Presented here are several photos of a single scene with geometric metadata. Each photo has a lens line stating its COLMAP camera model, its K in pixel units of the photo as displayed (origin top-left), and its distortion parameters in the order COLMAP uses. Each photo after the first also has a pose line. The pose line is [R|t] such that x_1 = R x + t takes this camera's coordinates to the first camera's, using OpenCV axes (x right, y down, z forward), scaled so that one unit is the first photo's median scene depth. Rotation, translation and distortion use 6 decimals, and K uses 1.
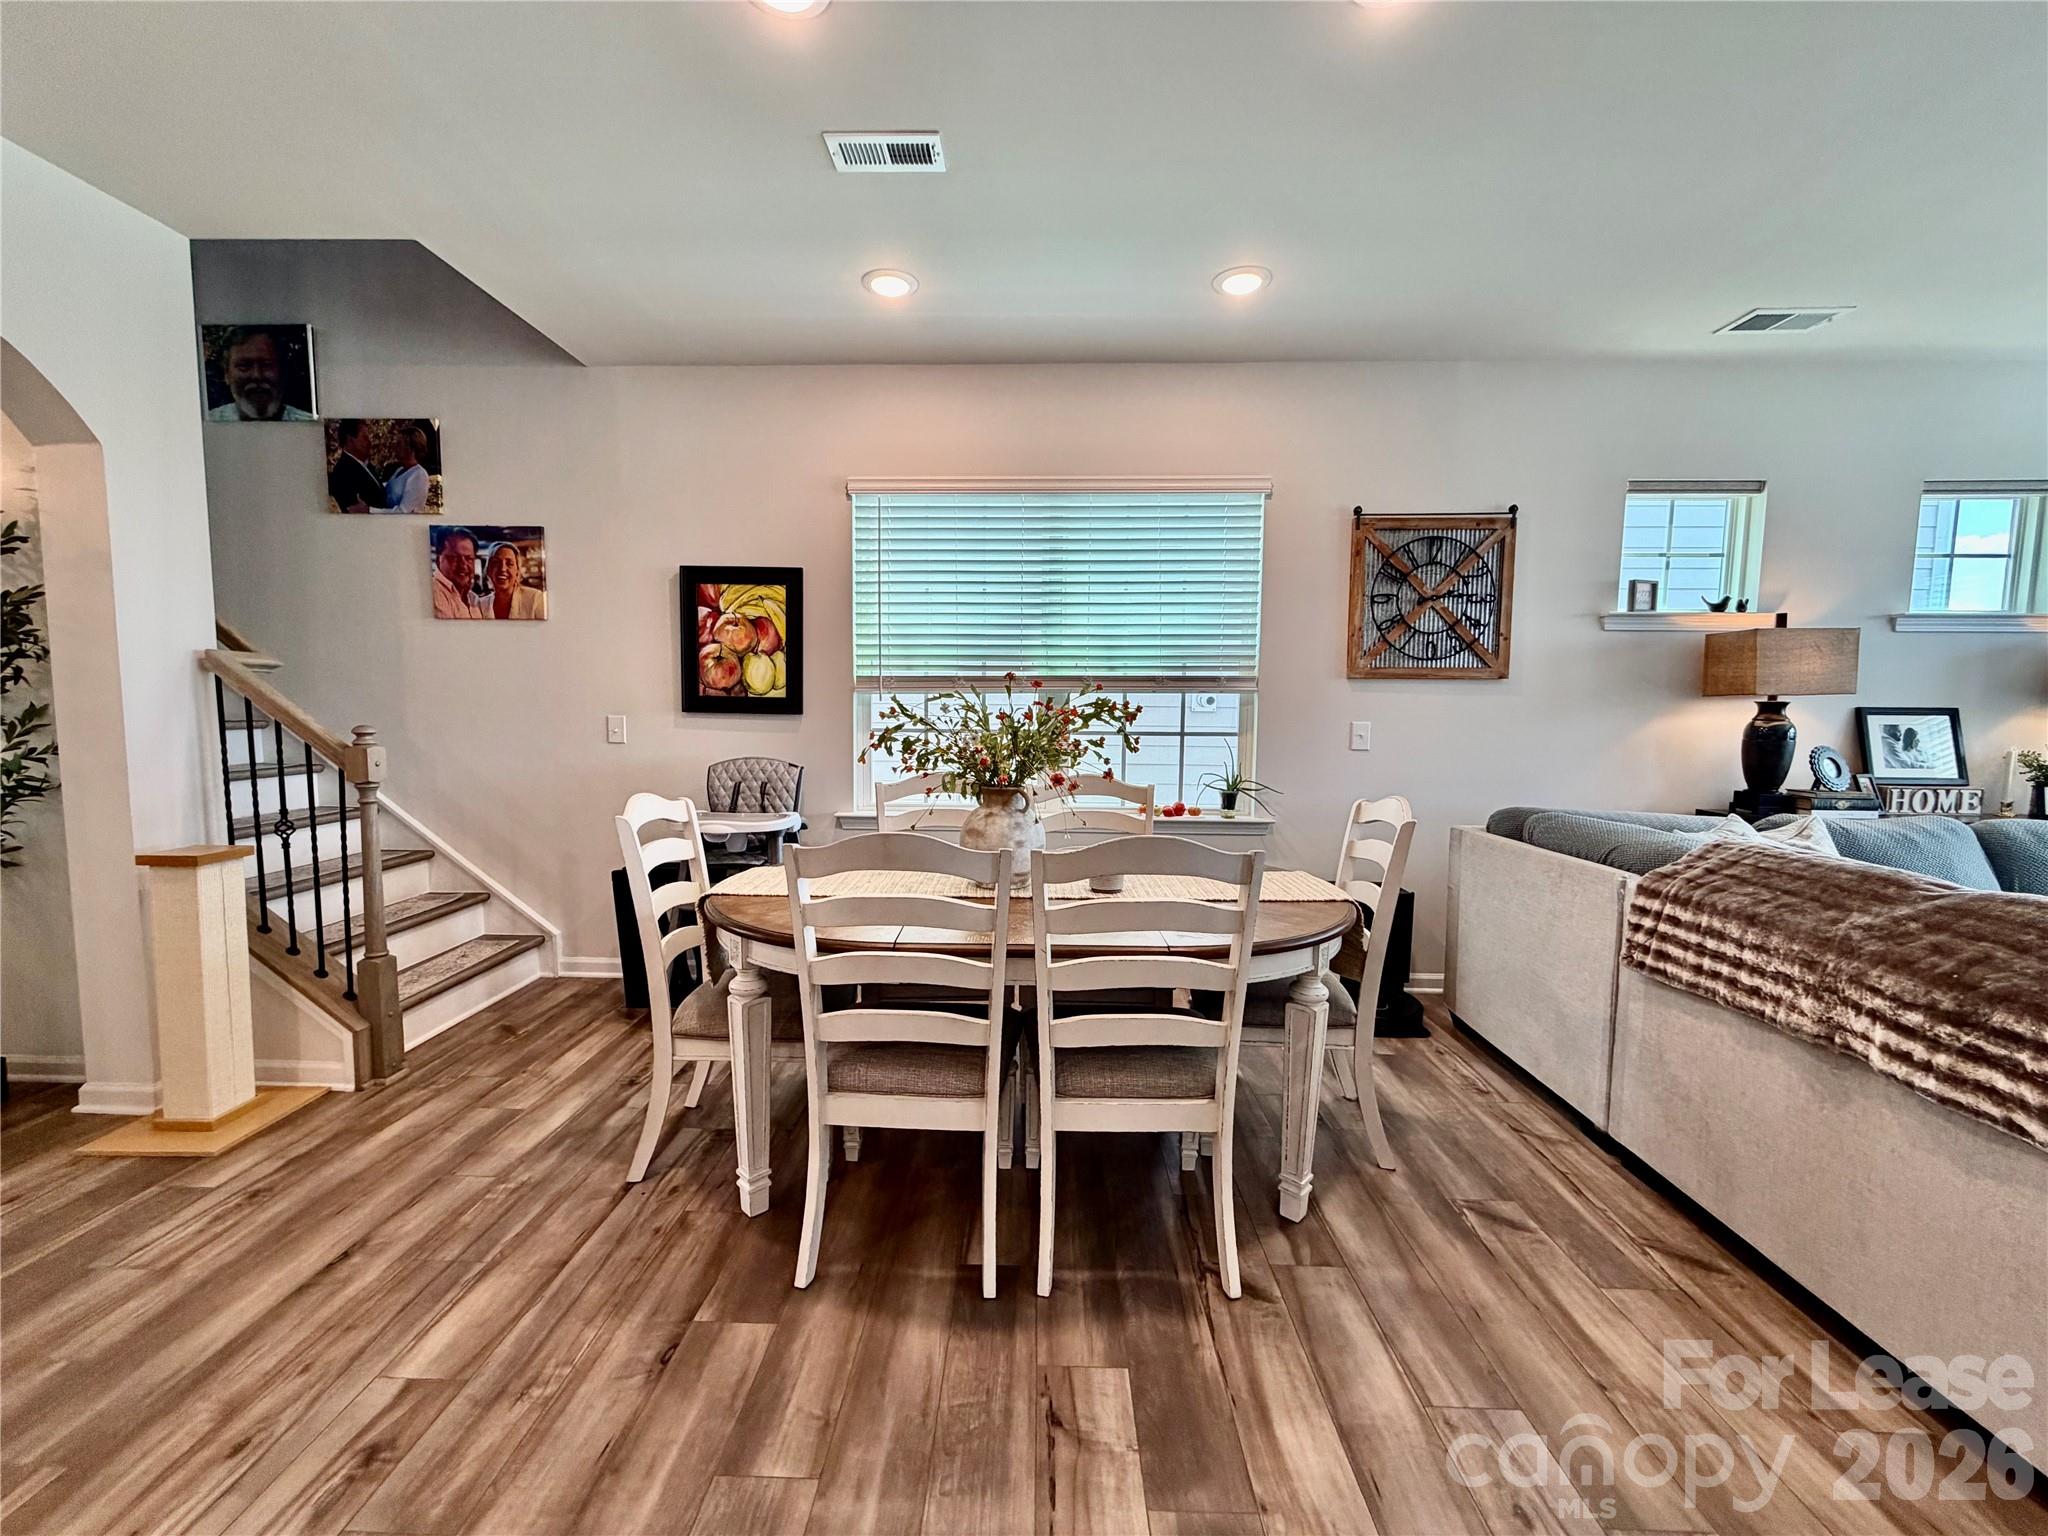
lens RADIAL K [[816.7, 0, 1017.3], [0, 816.7, 769.3], [0, 0, 1]] dist [0.001099, -0.000203]
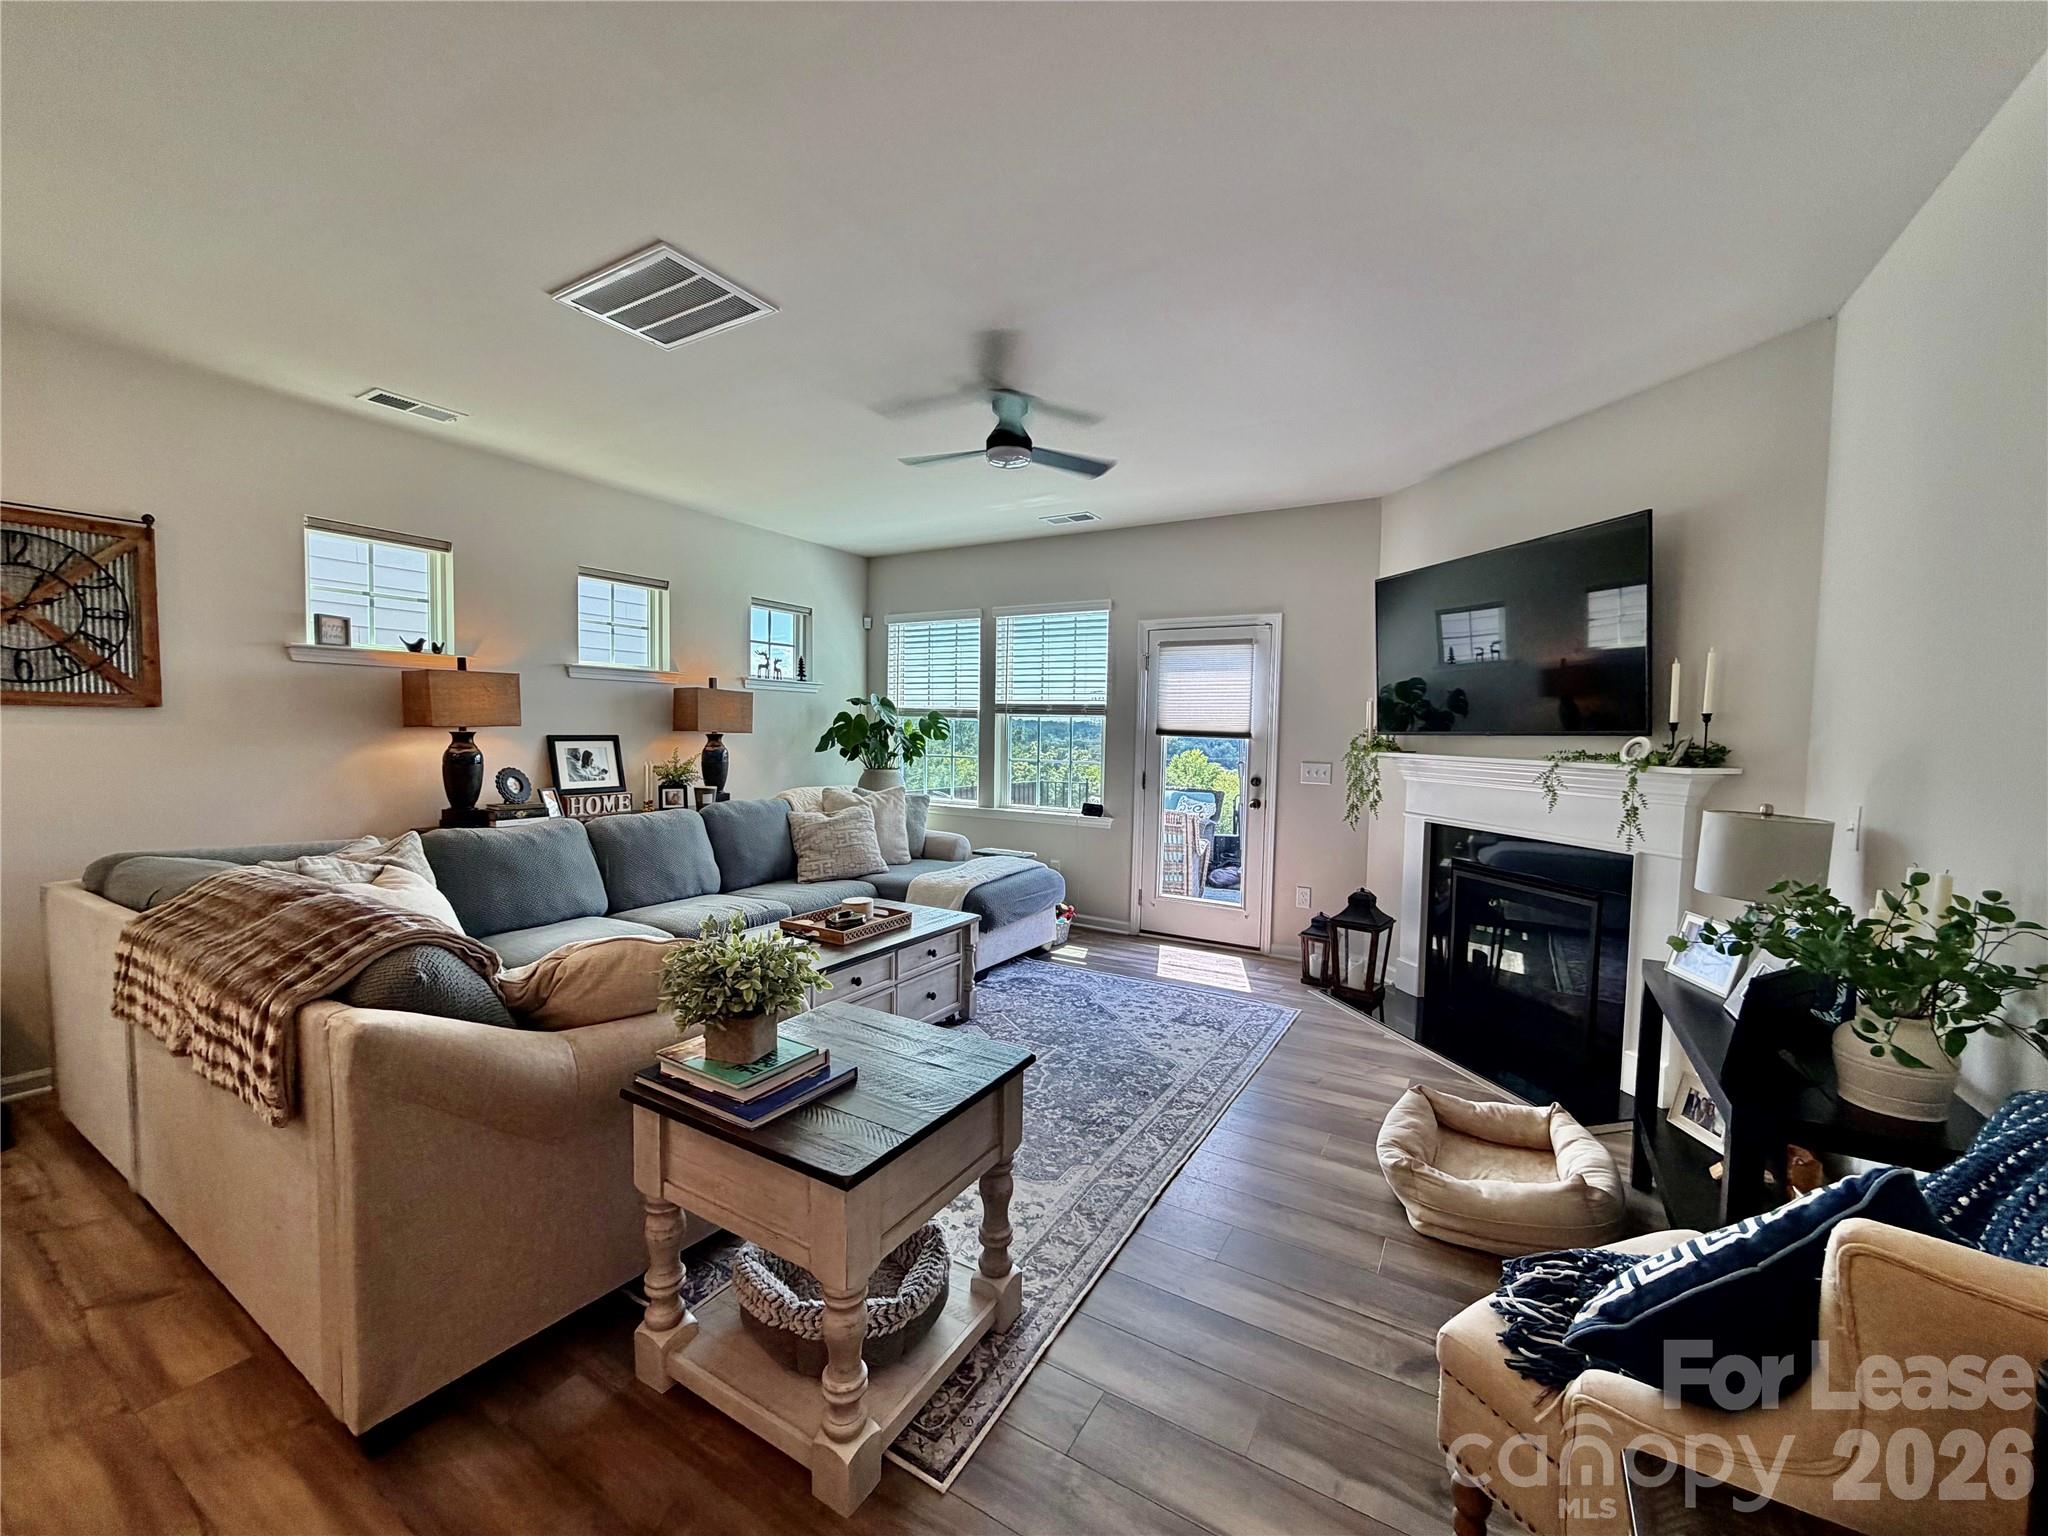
lens RADIAL K [[816.7, 0, 1017.3], [0, 816.7, 769.3], [0, 0, 1]] dist [0.001099, -0.000203]
pose [[0.485400, -0.045547, 0.873105, 0.272558], [0.059420, 0.998052, 0.019031, -0.003779], [-0.872271, 0.042643, 0.487161, -0.258792]]
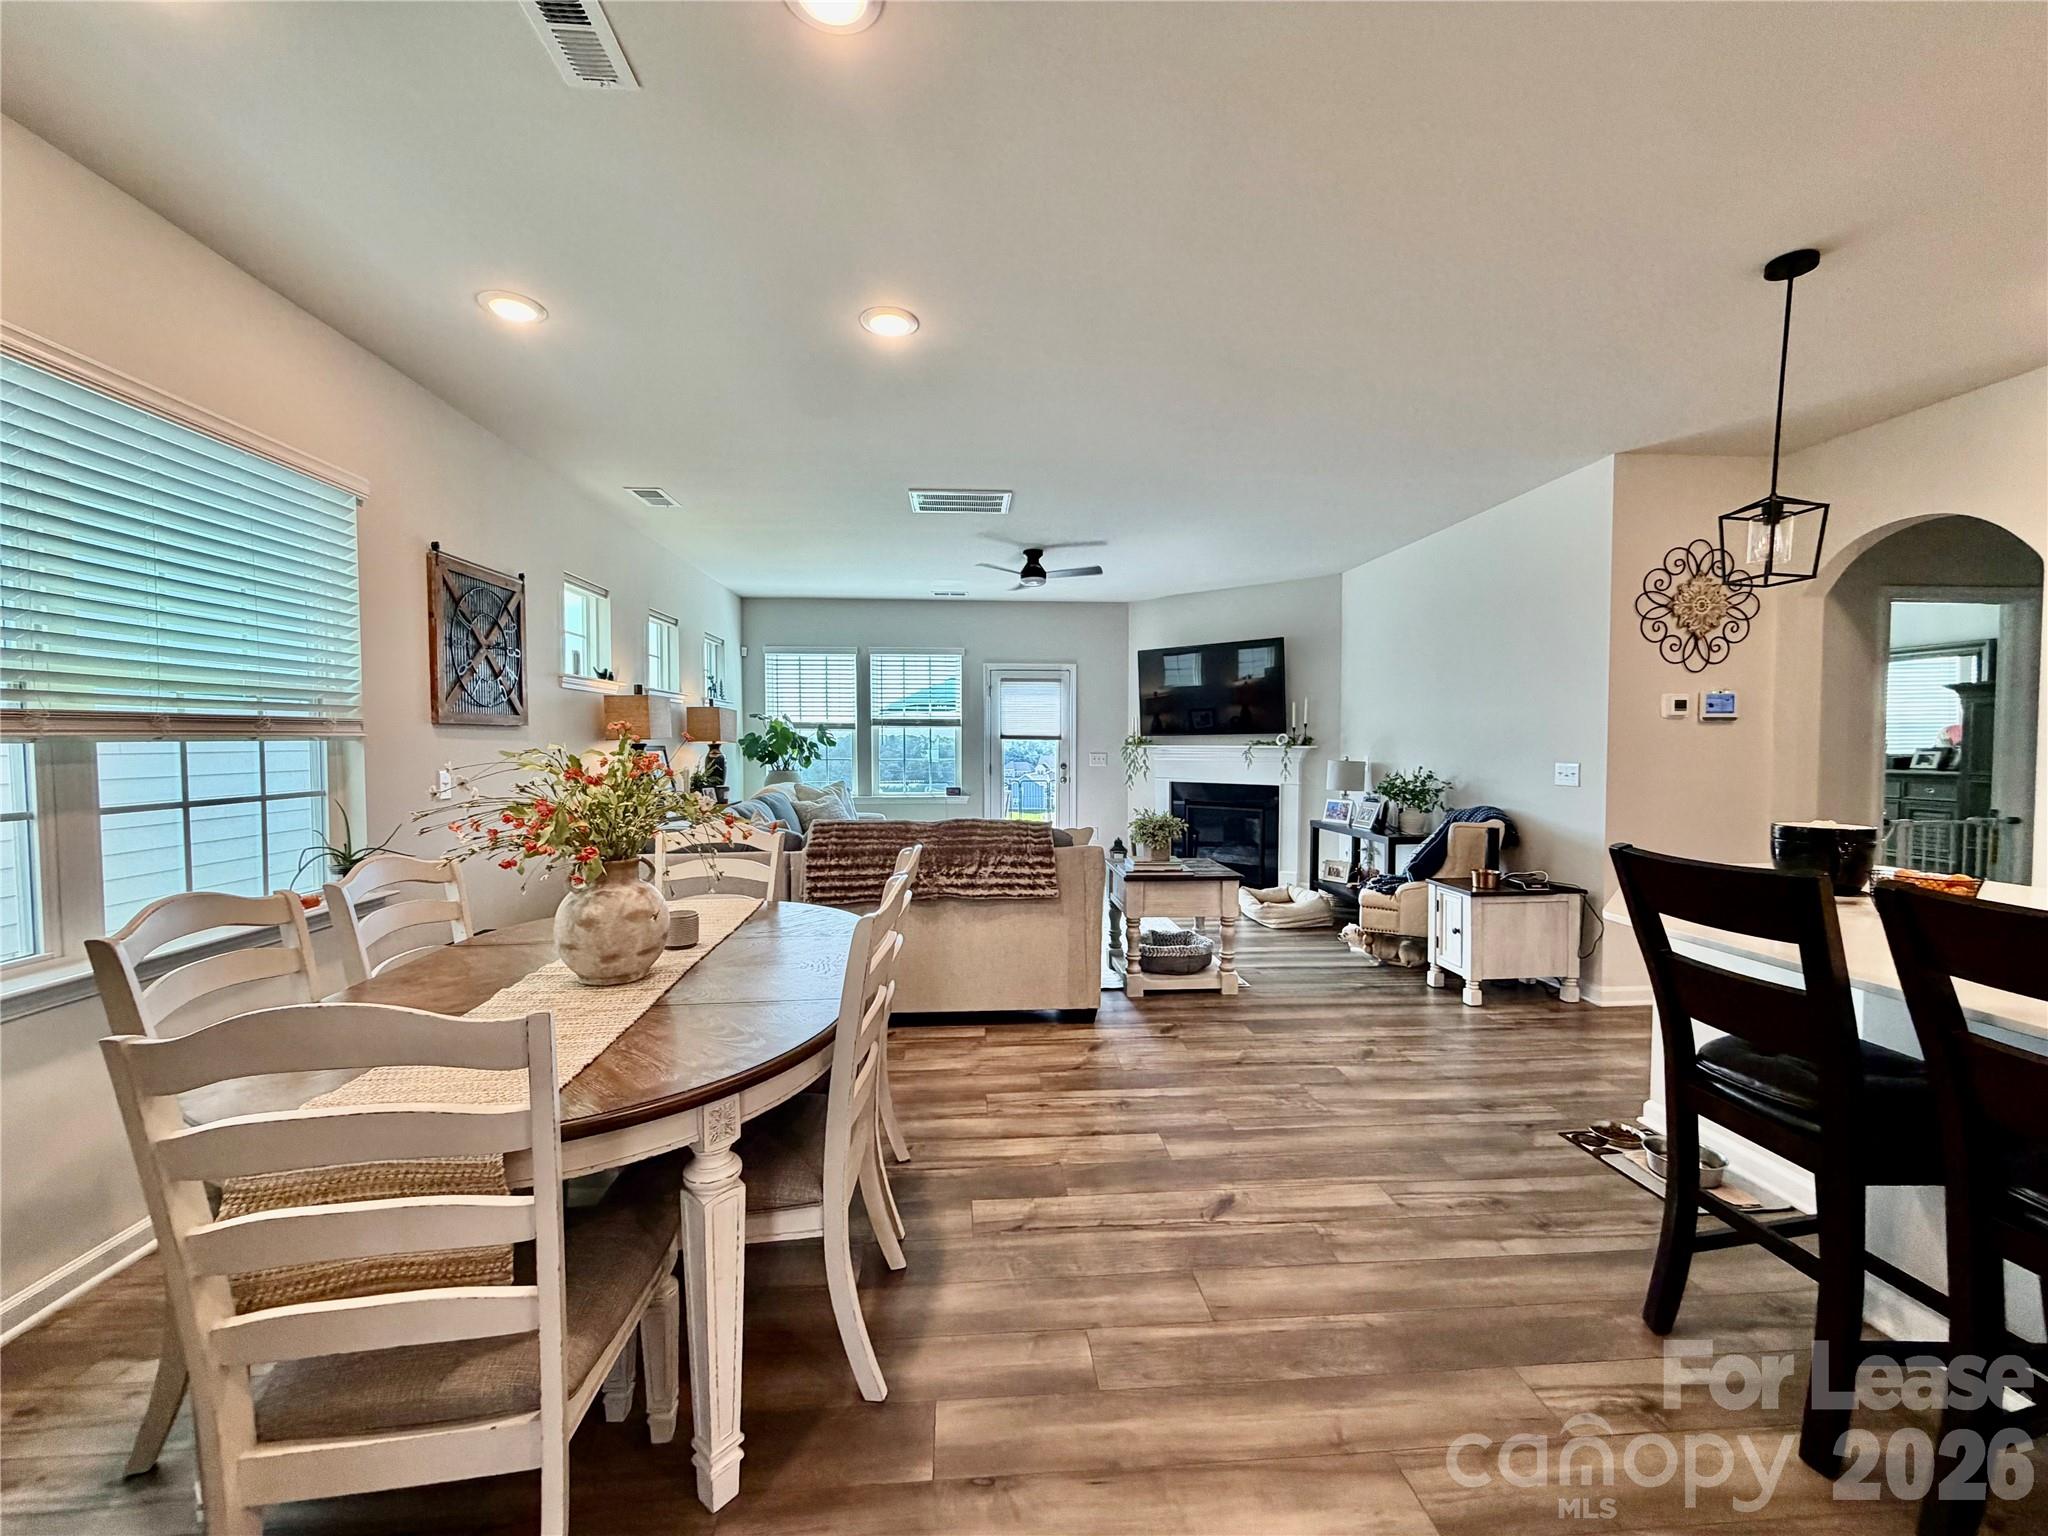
lens RADIAL K [[816.7, 0, 1017.3], [0, 816.7, 769.3], [0, 0, 1]] dist [0.001099, -0.000203]
pose [[-0.104988, -0.042880, 0.993549, -0.599410], [0.082390, 0.995260, 0.051661, -0.054071], [-0.991055, 0.087283, -0.100958, 0.454712]]
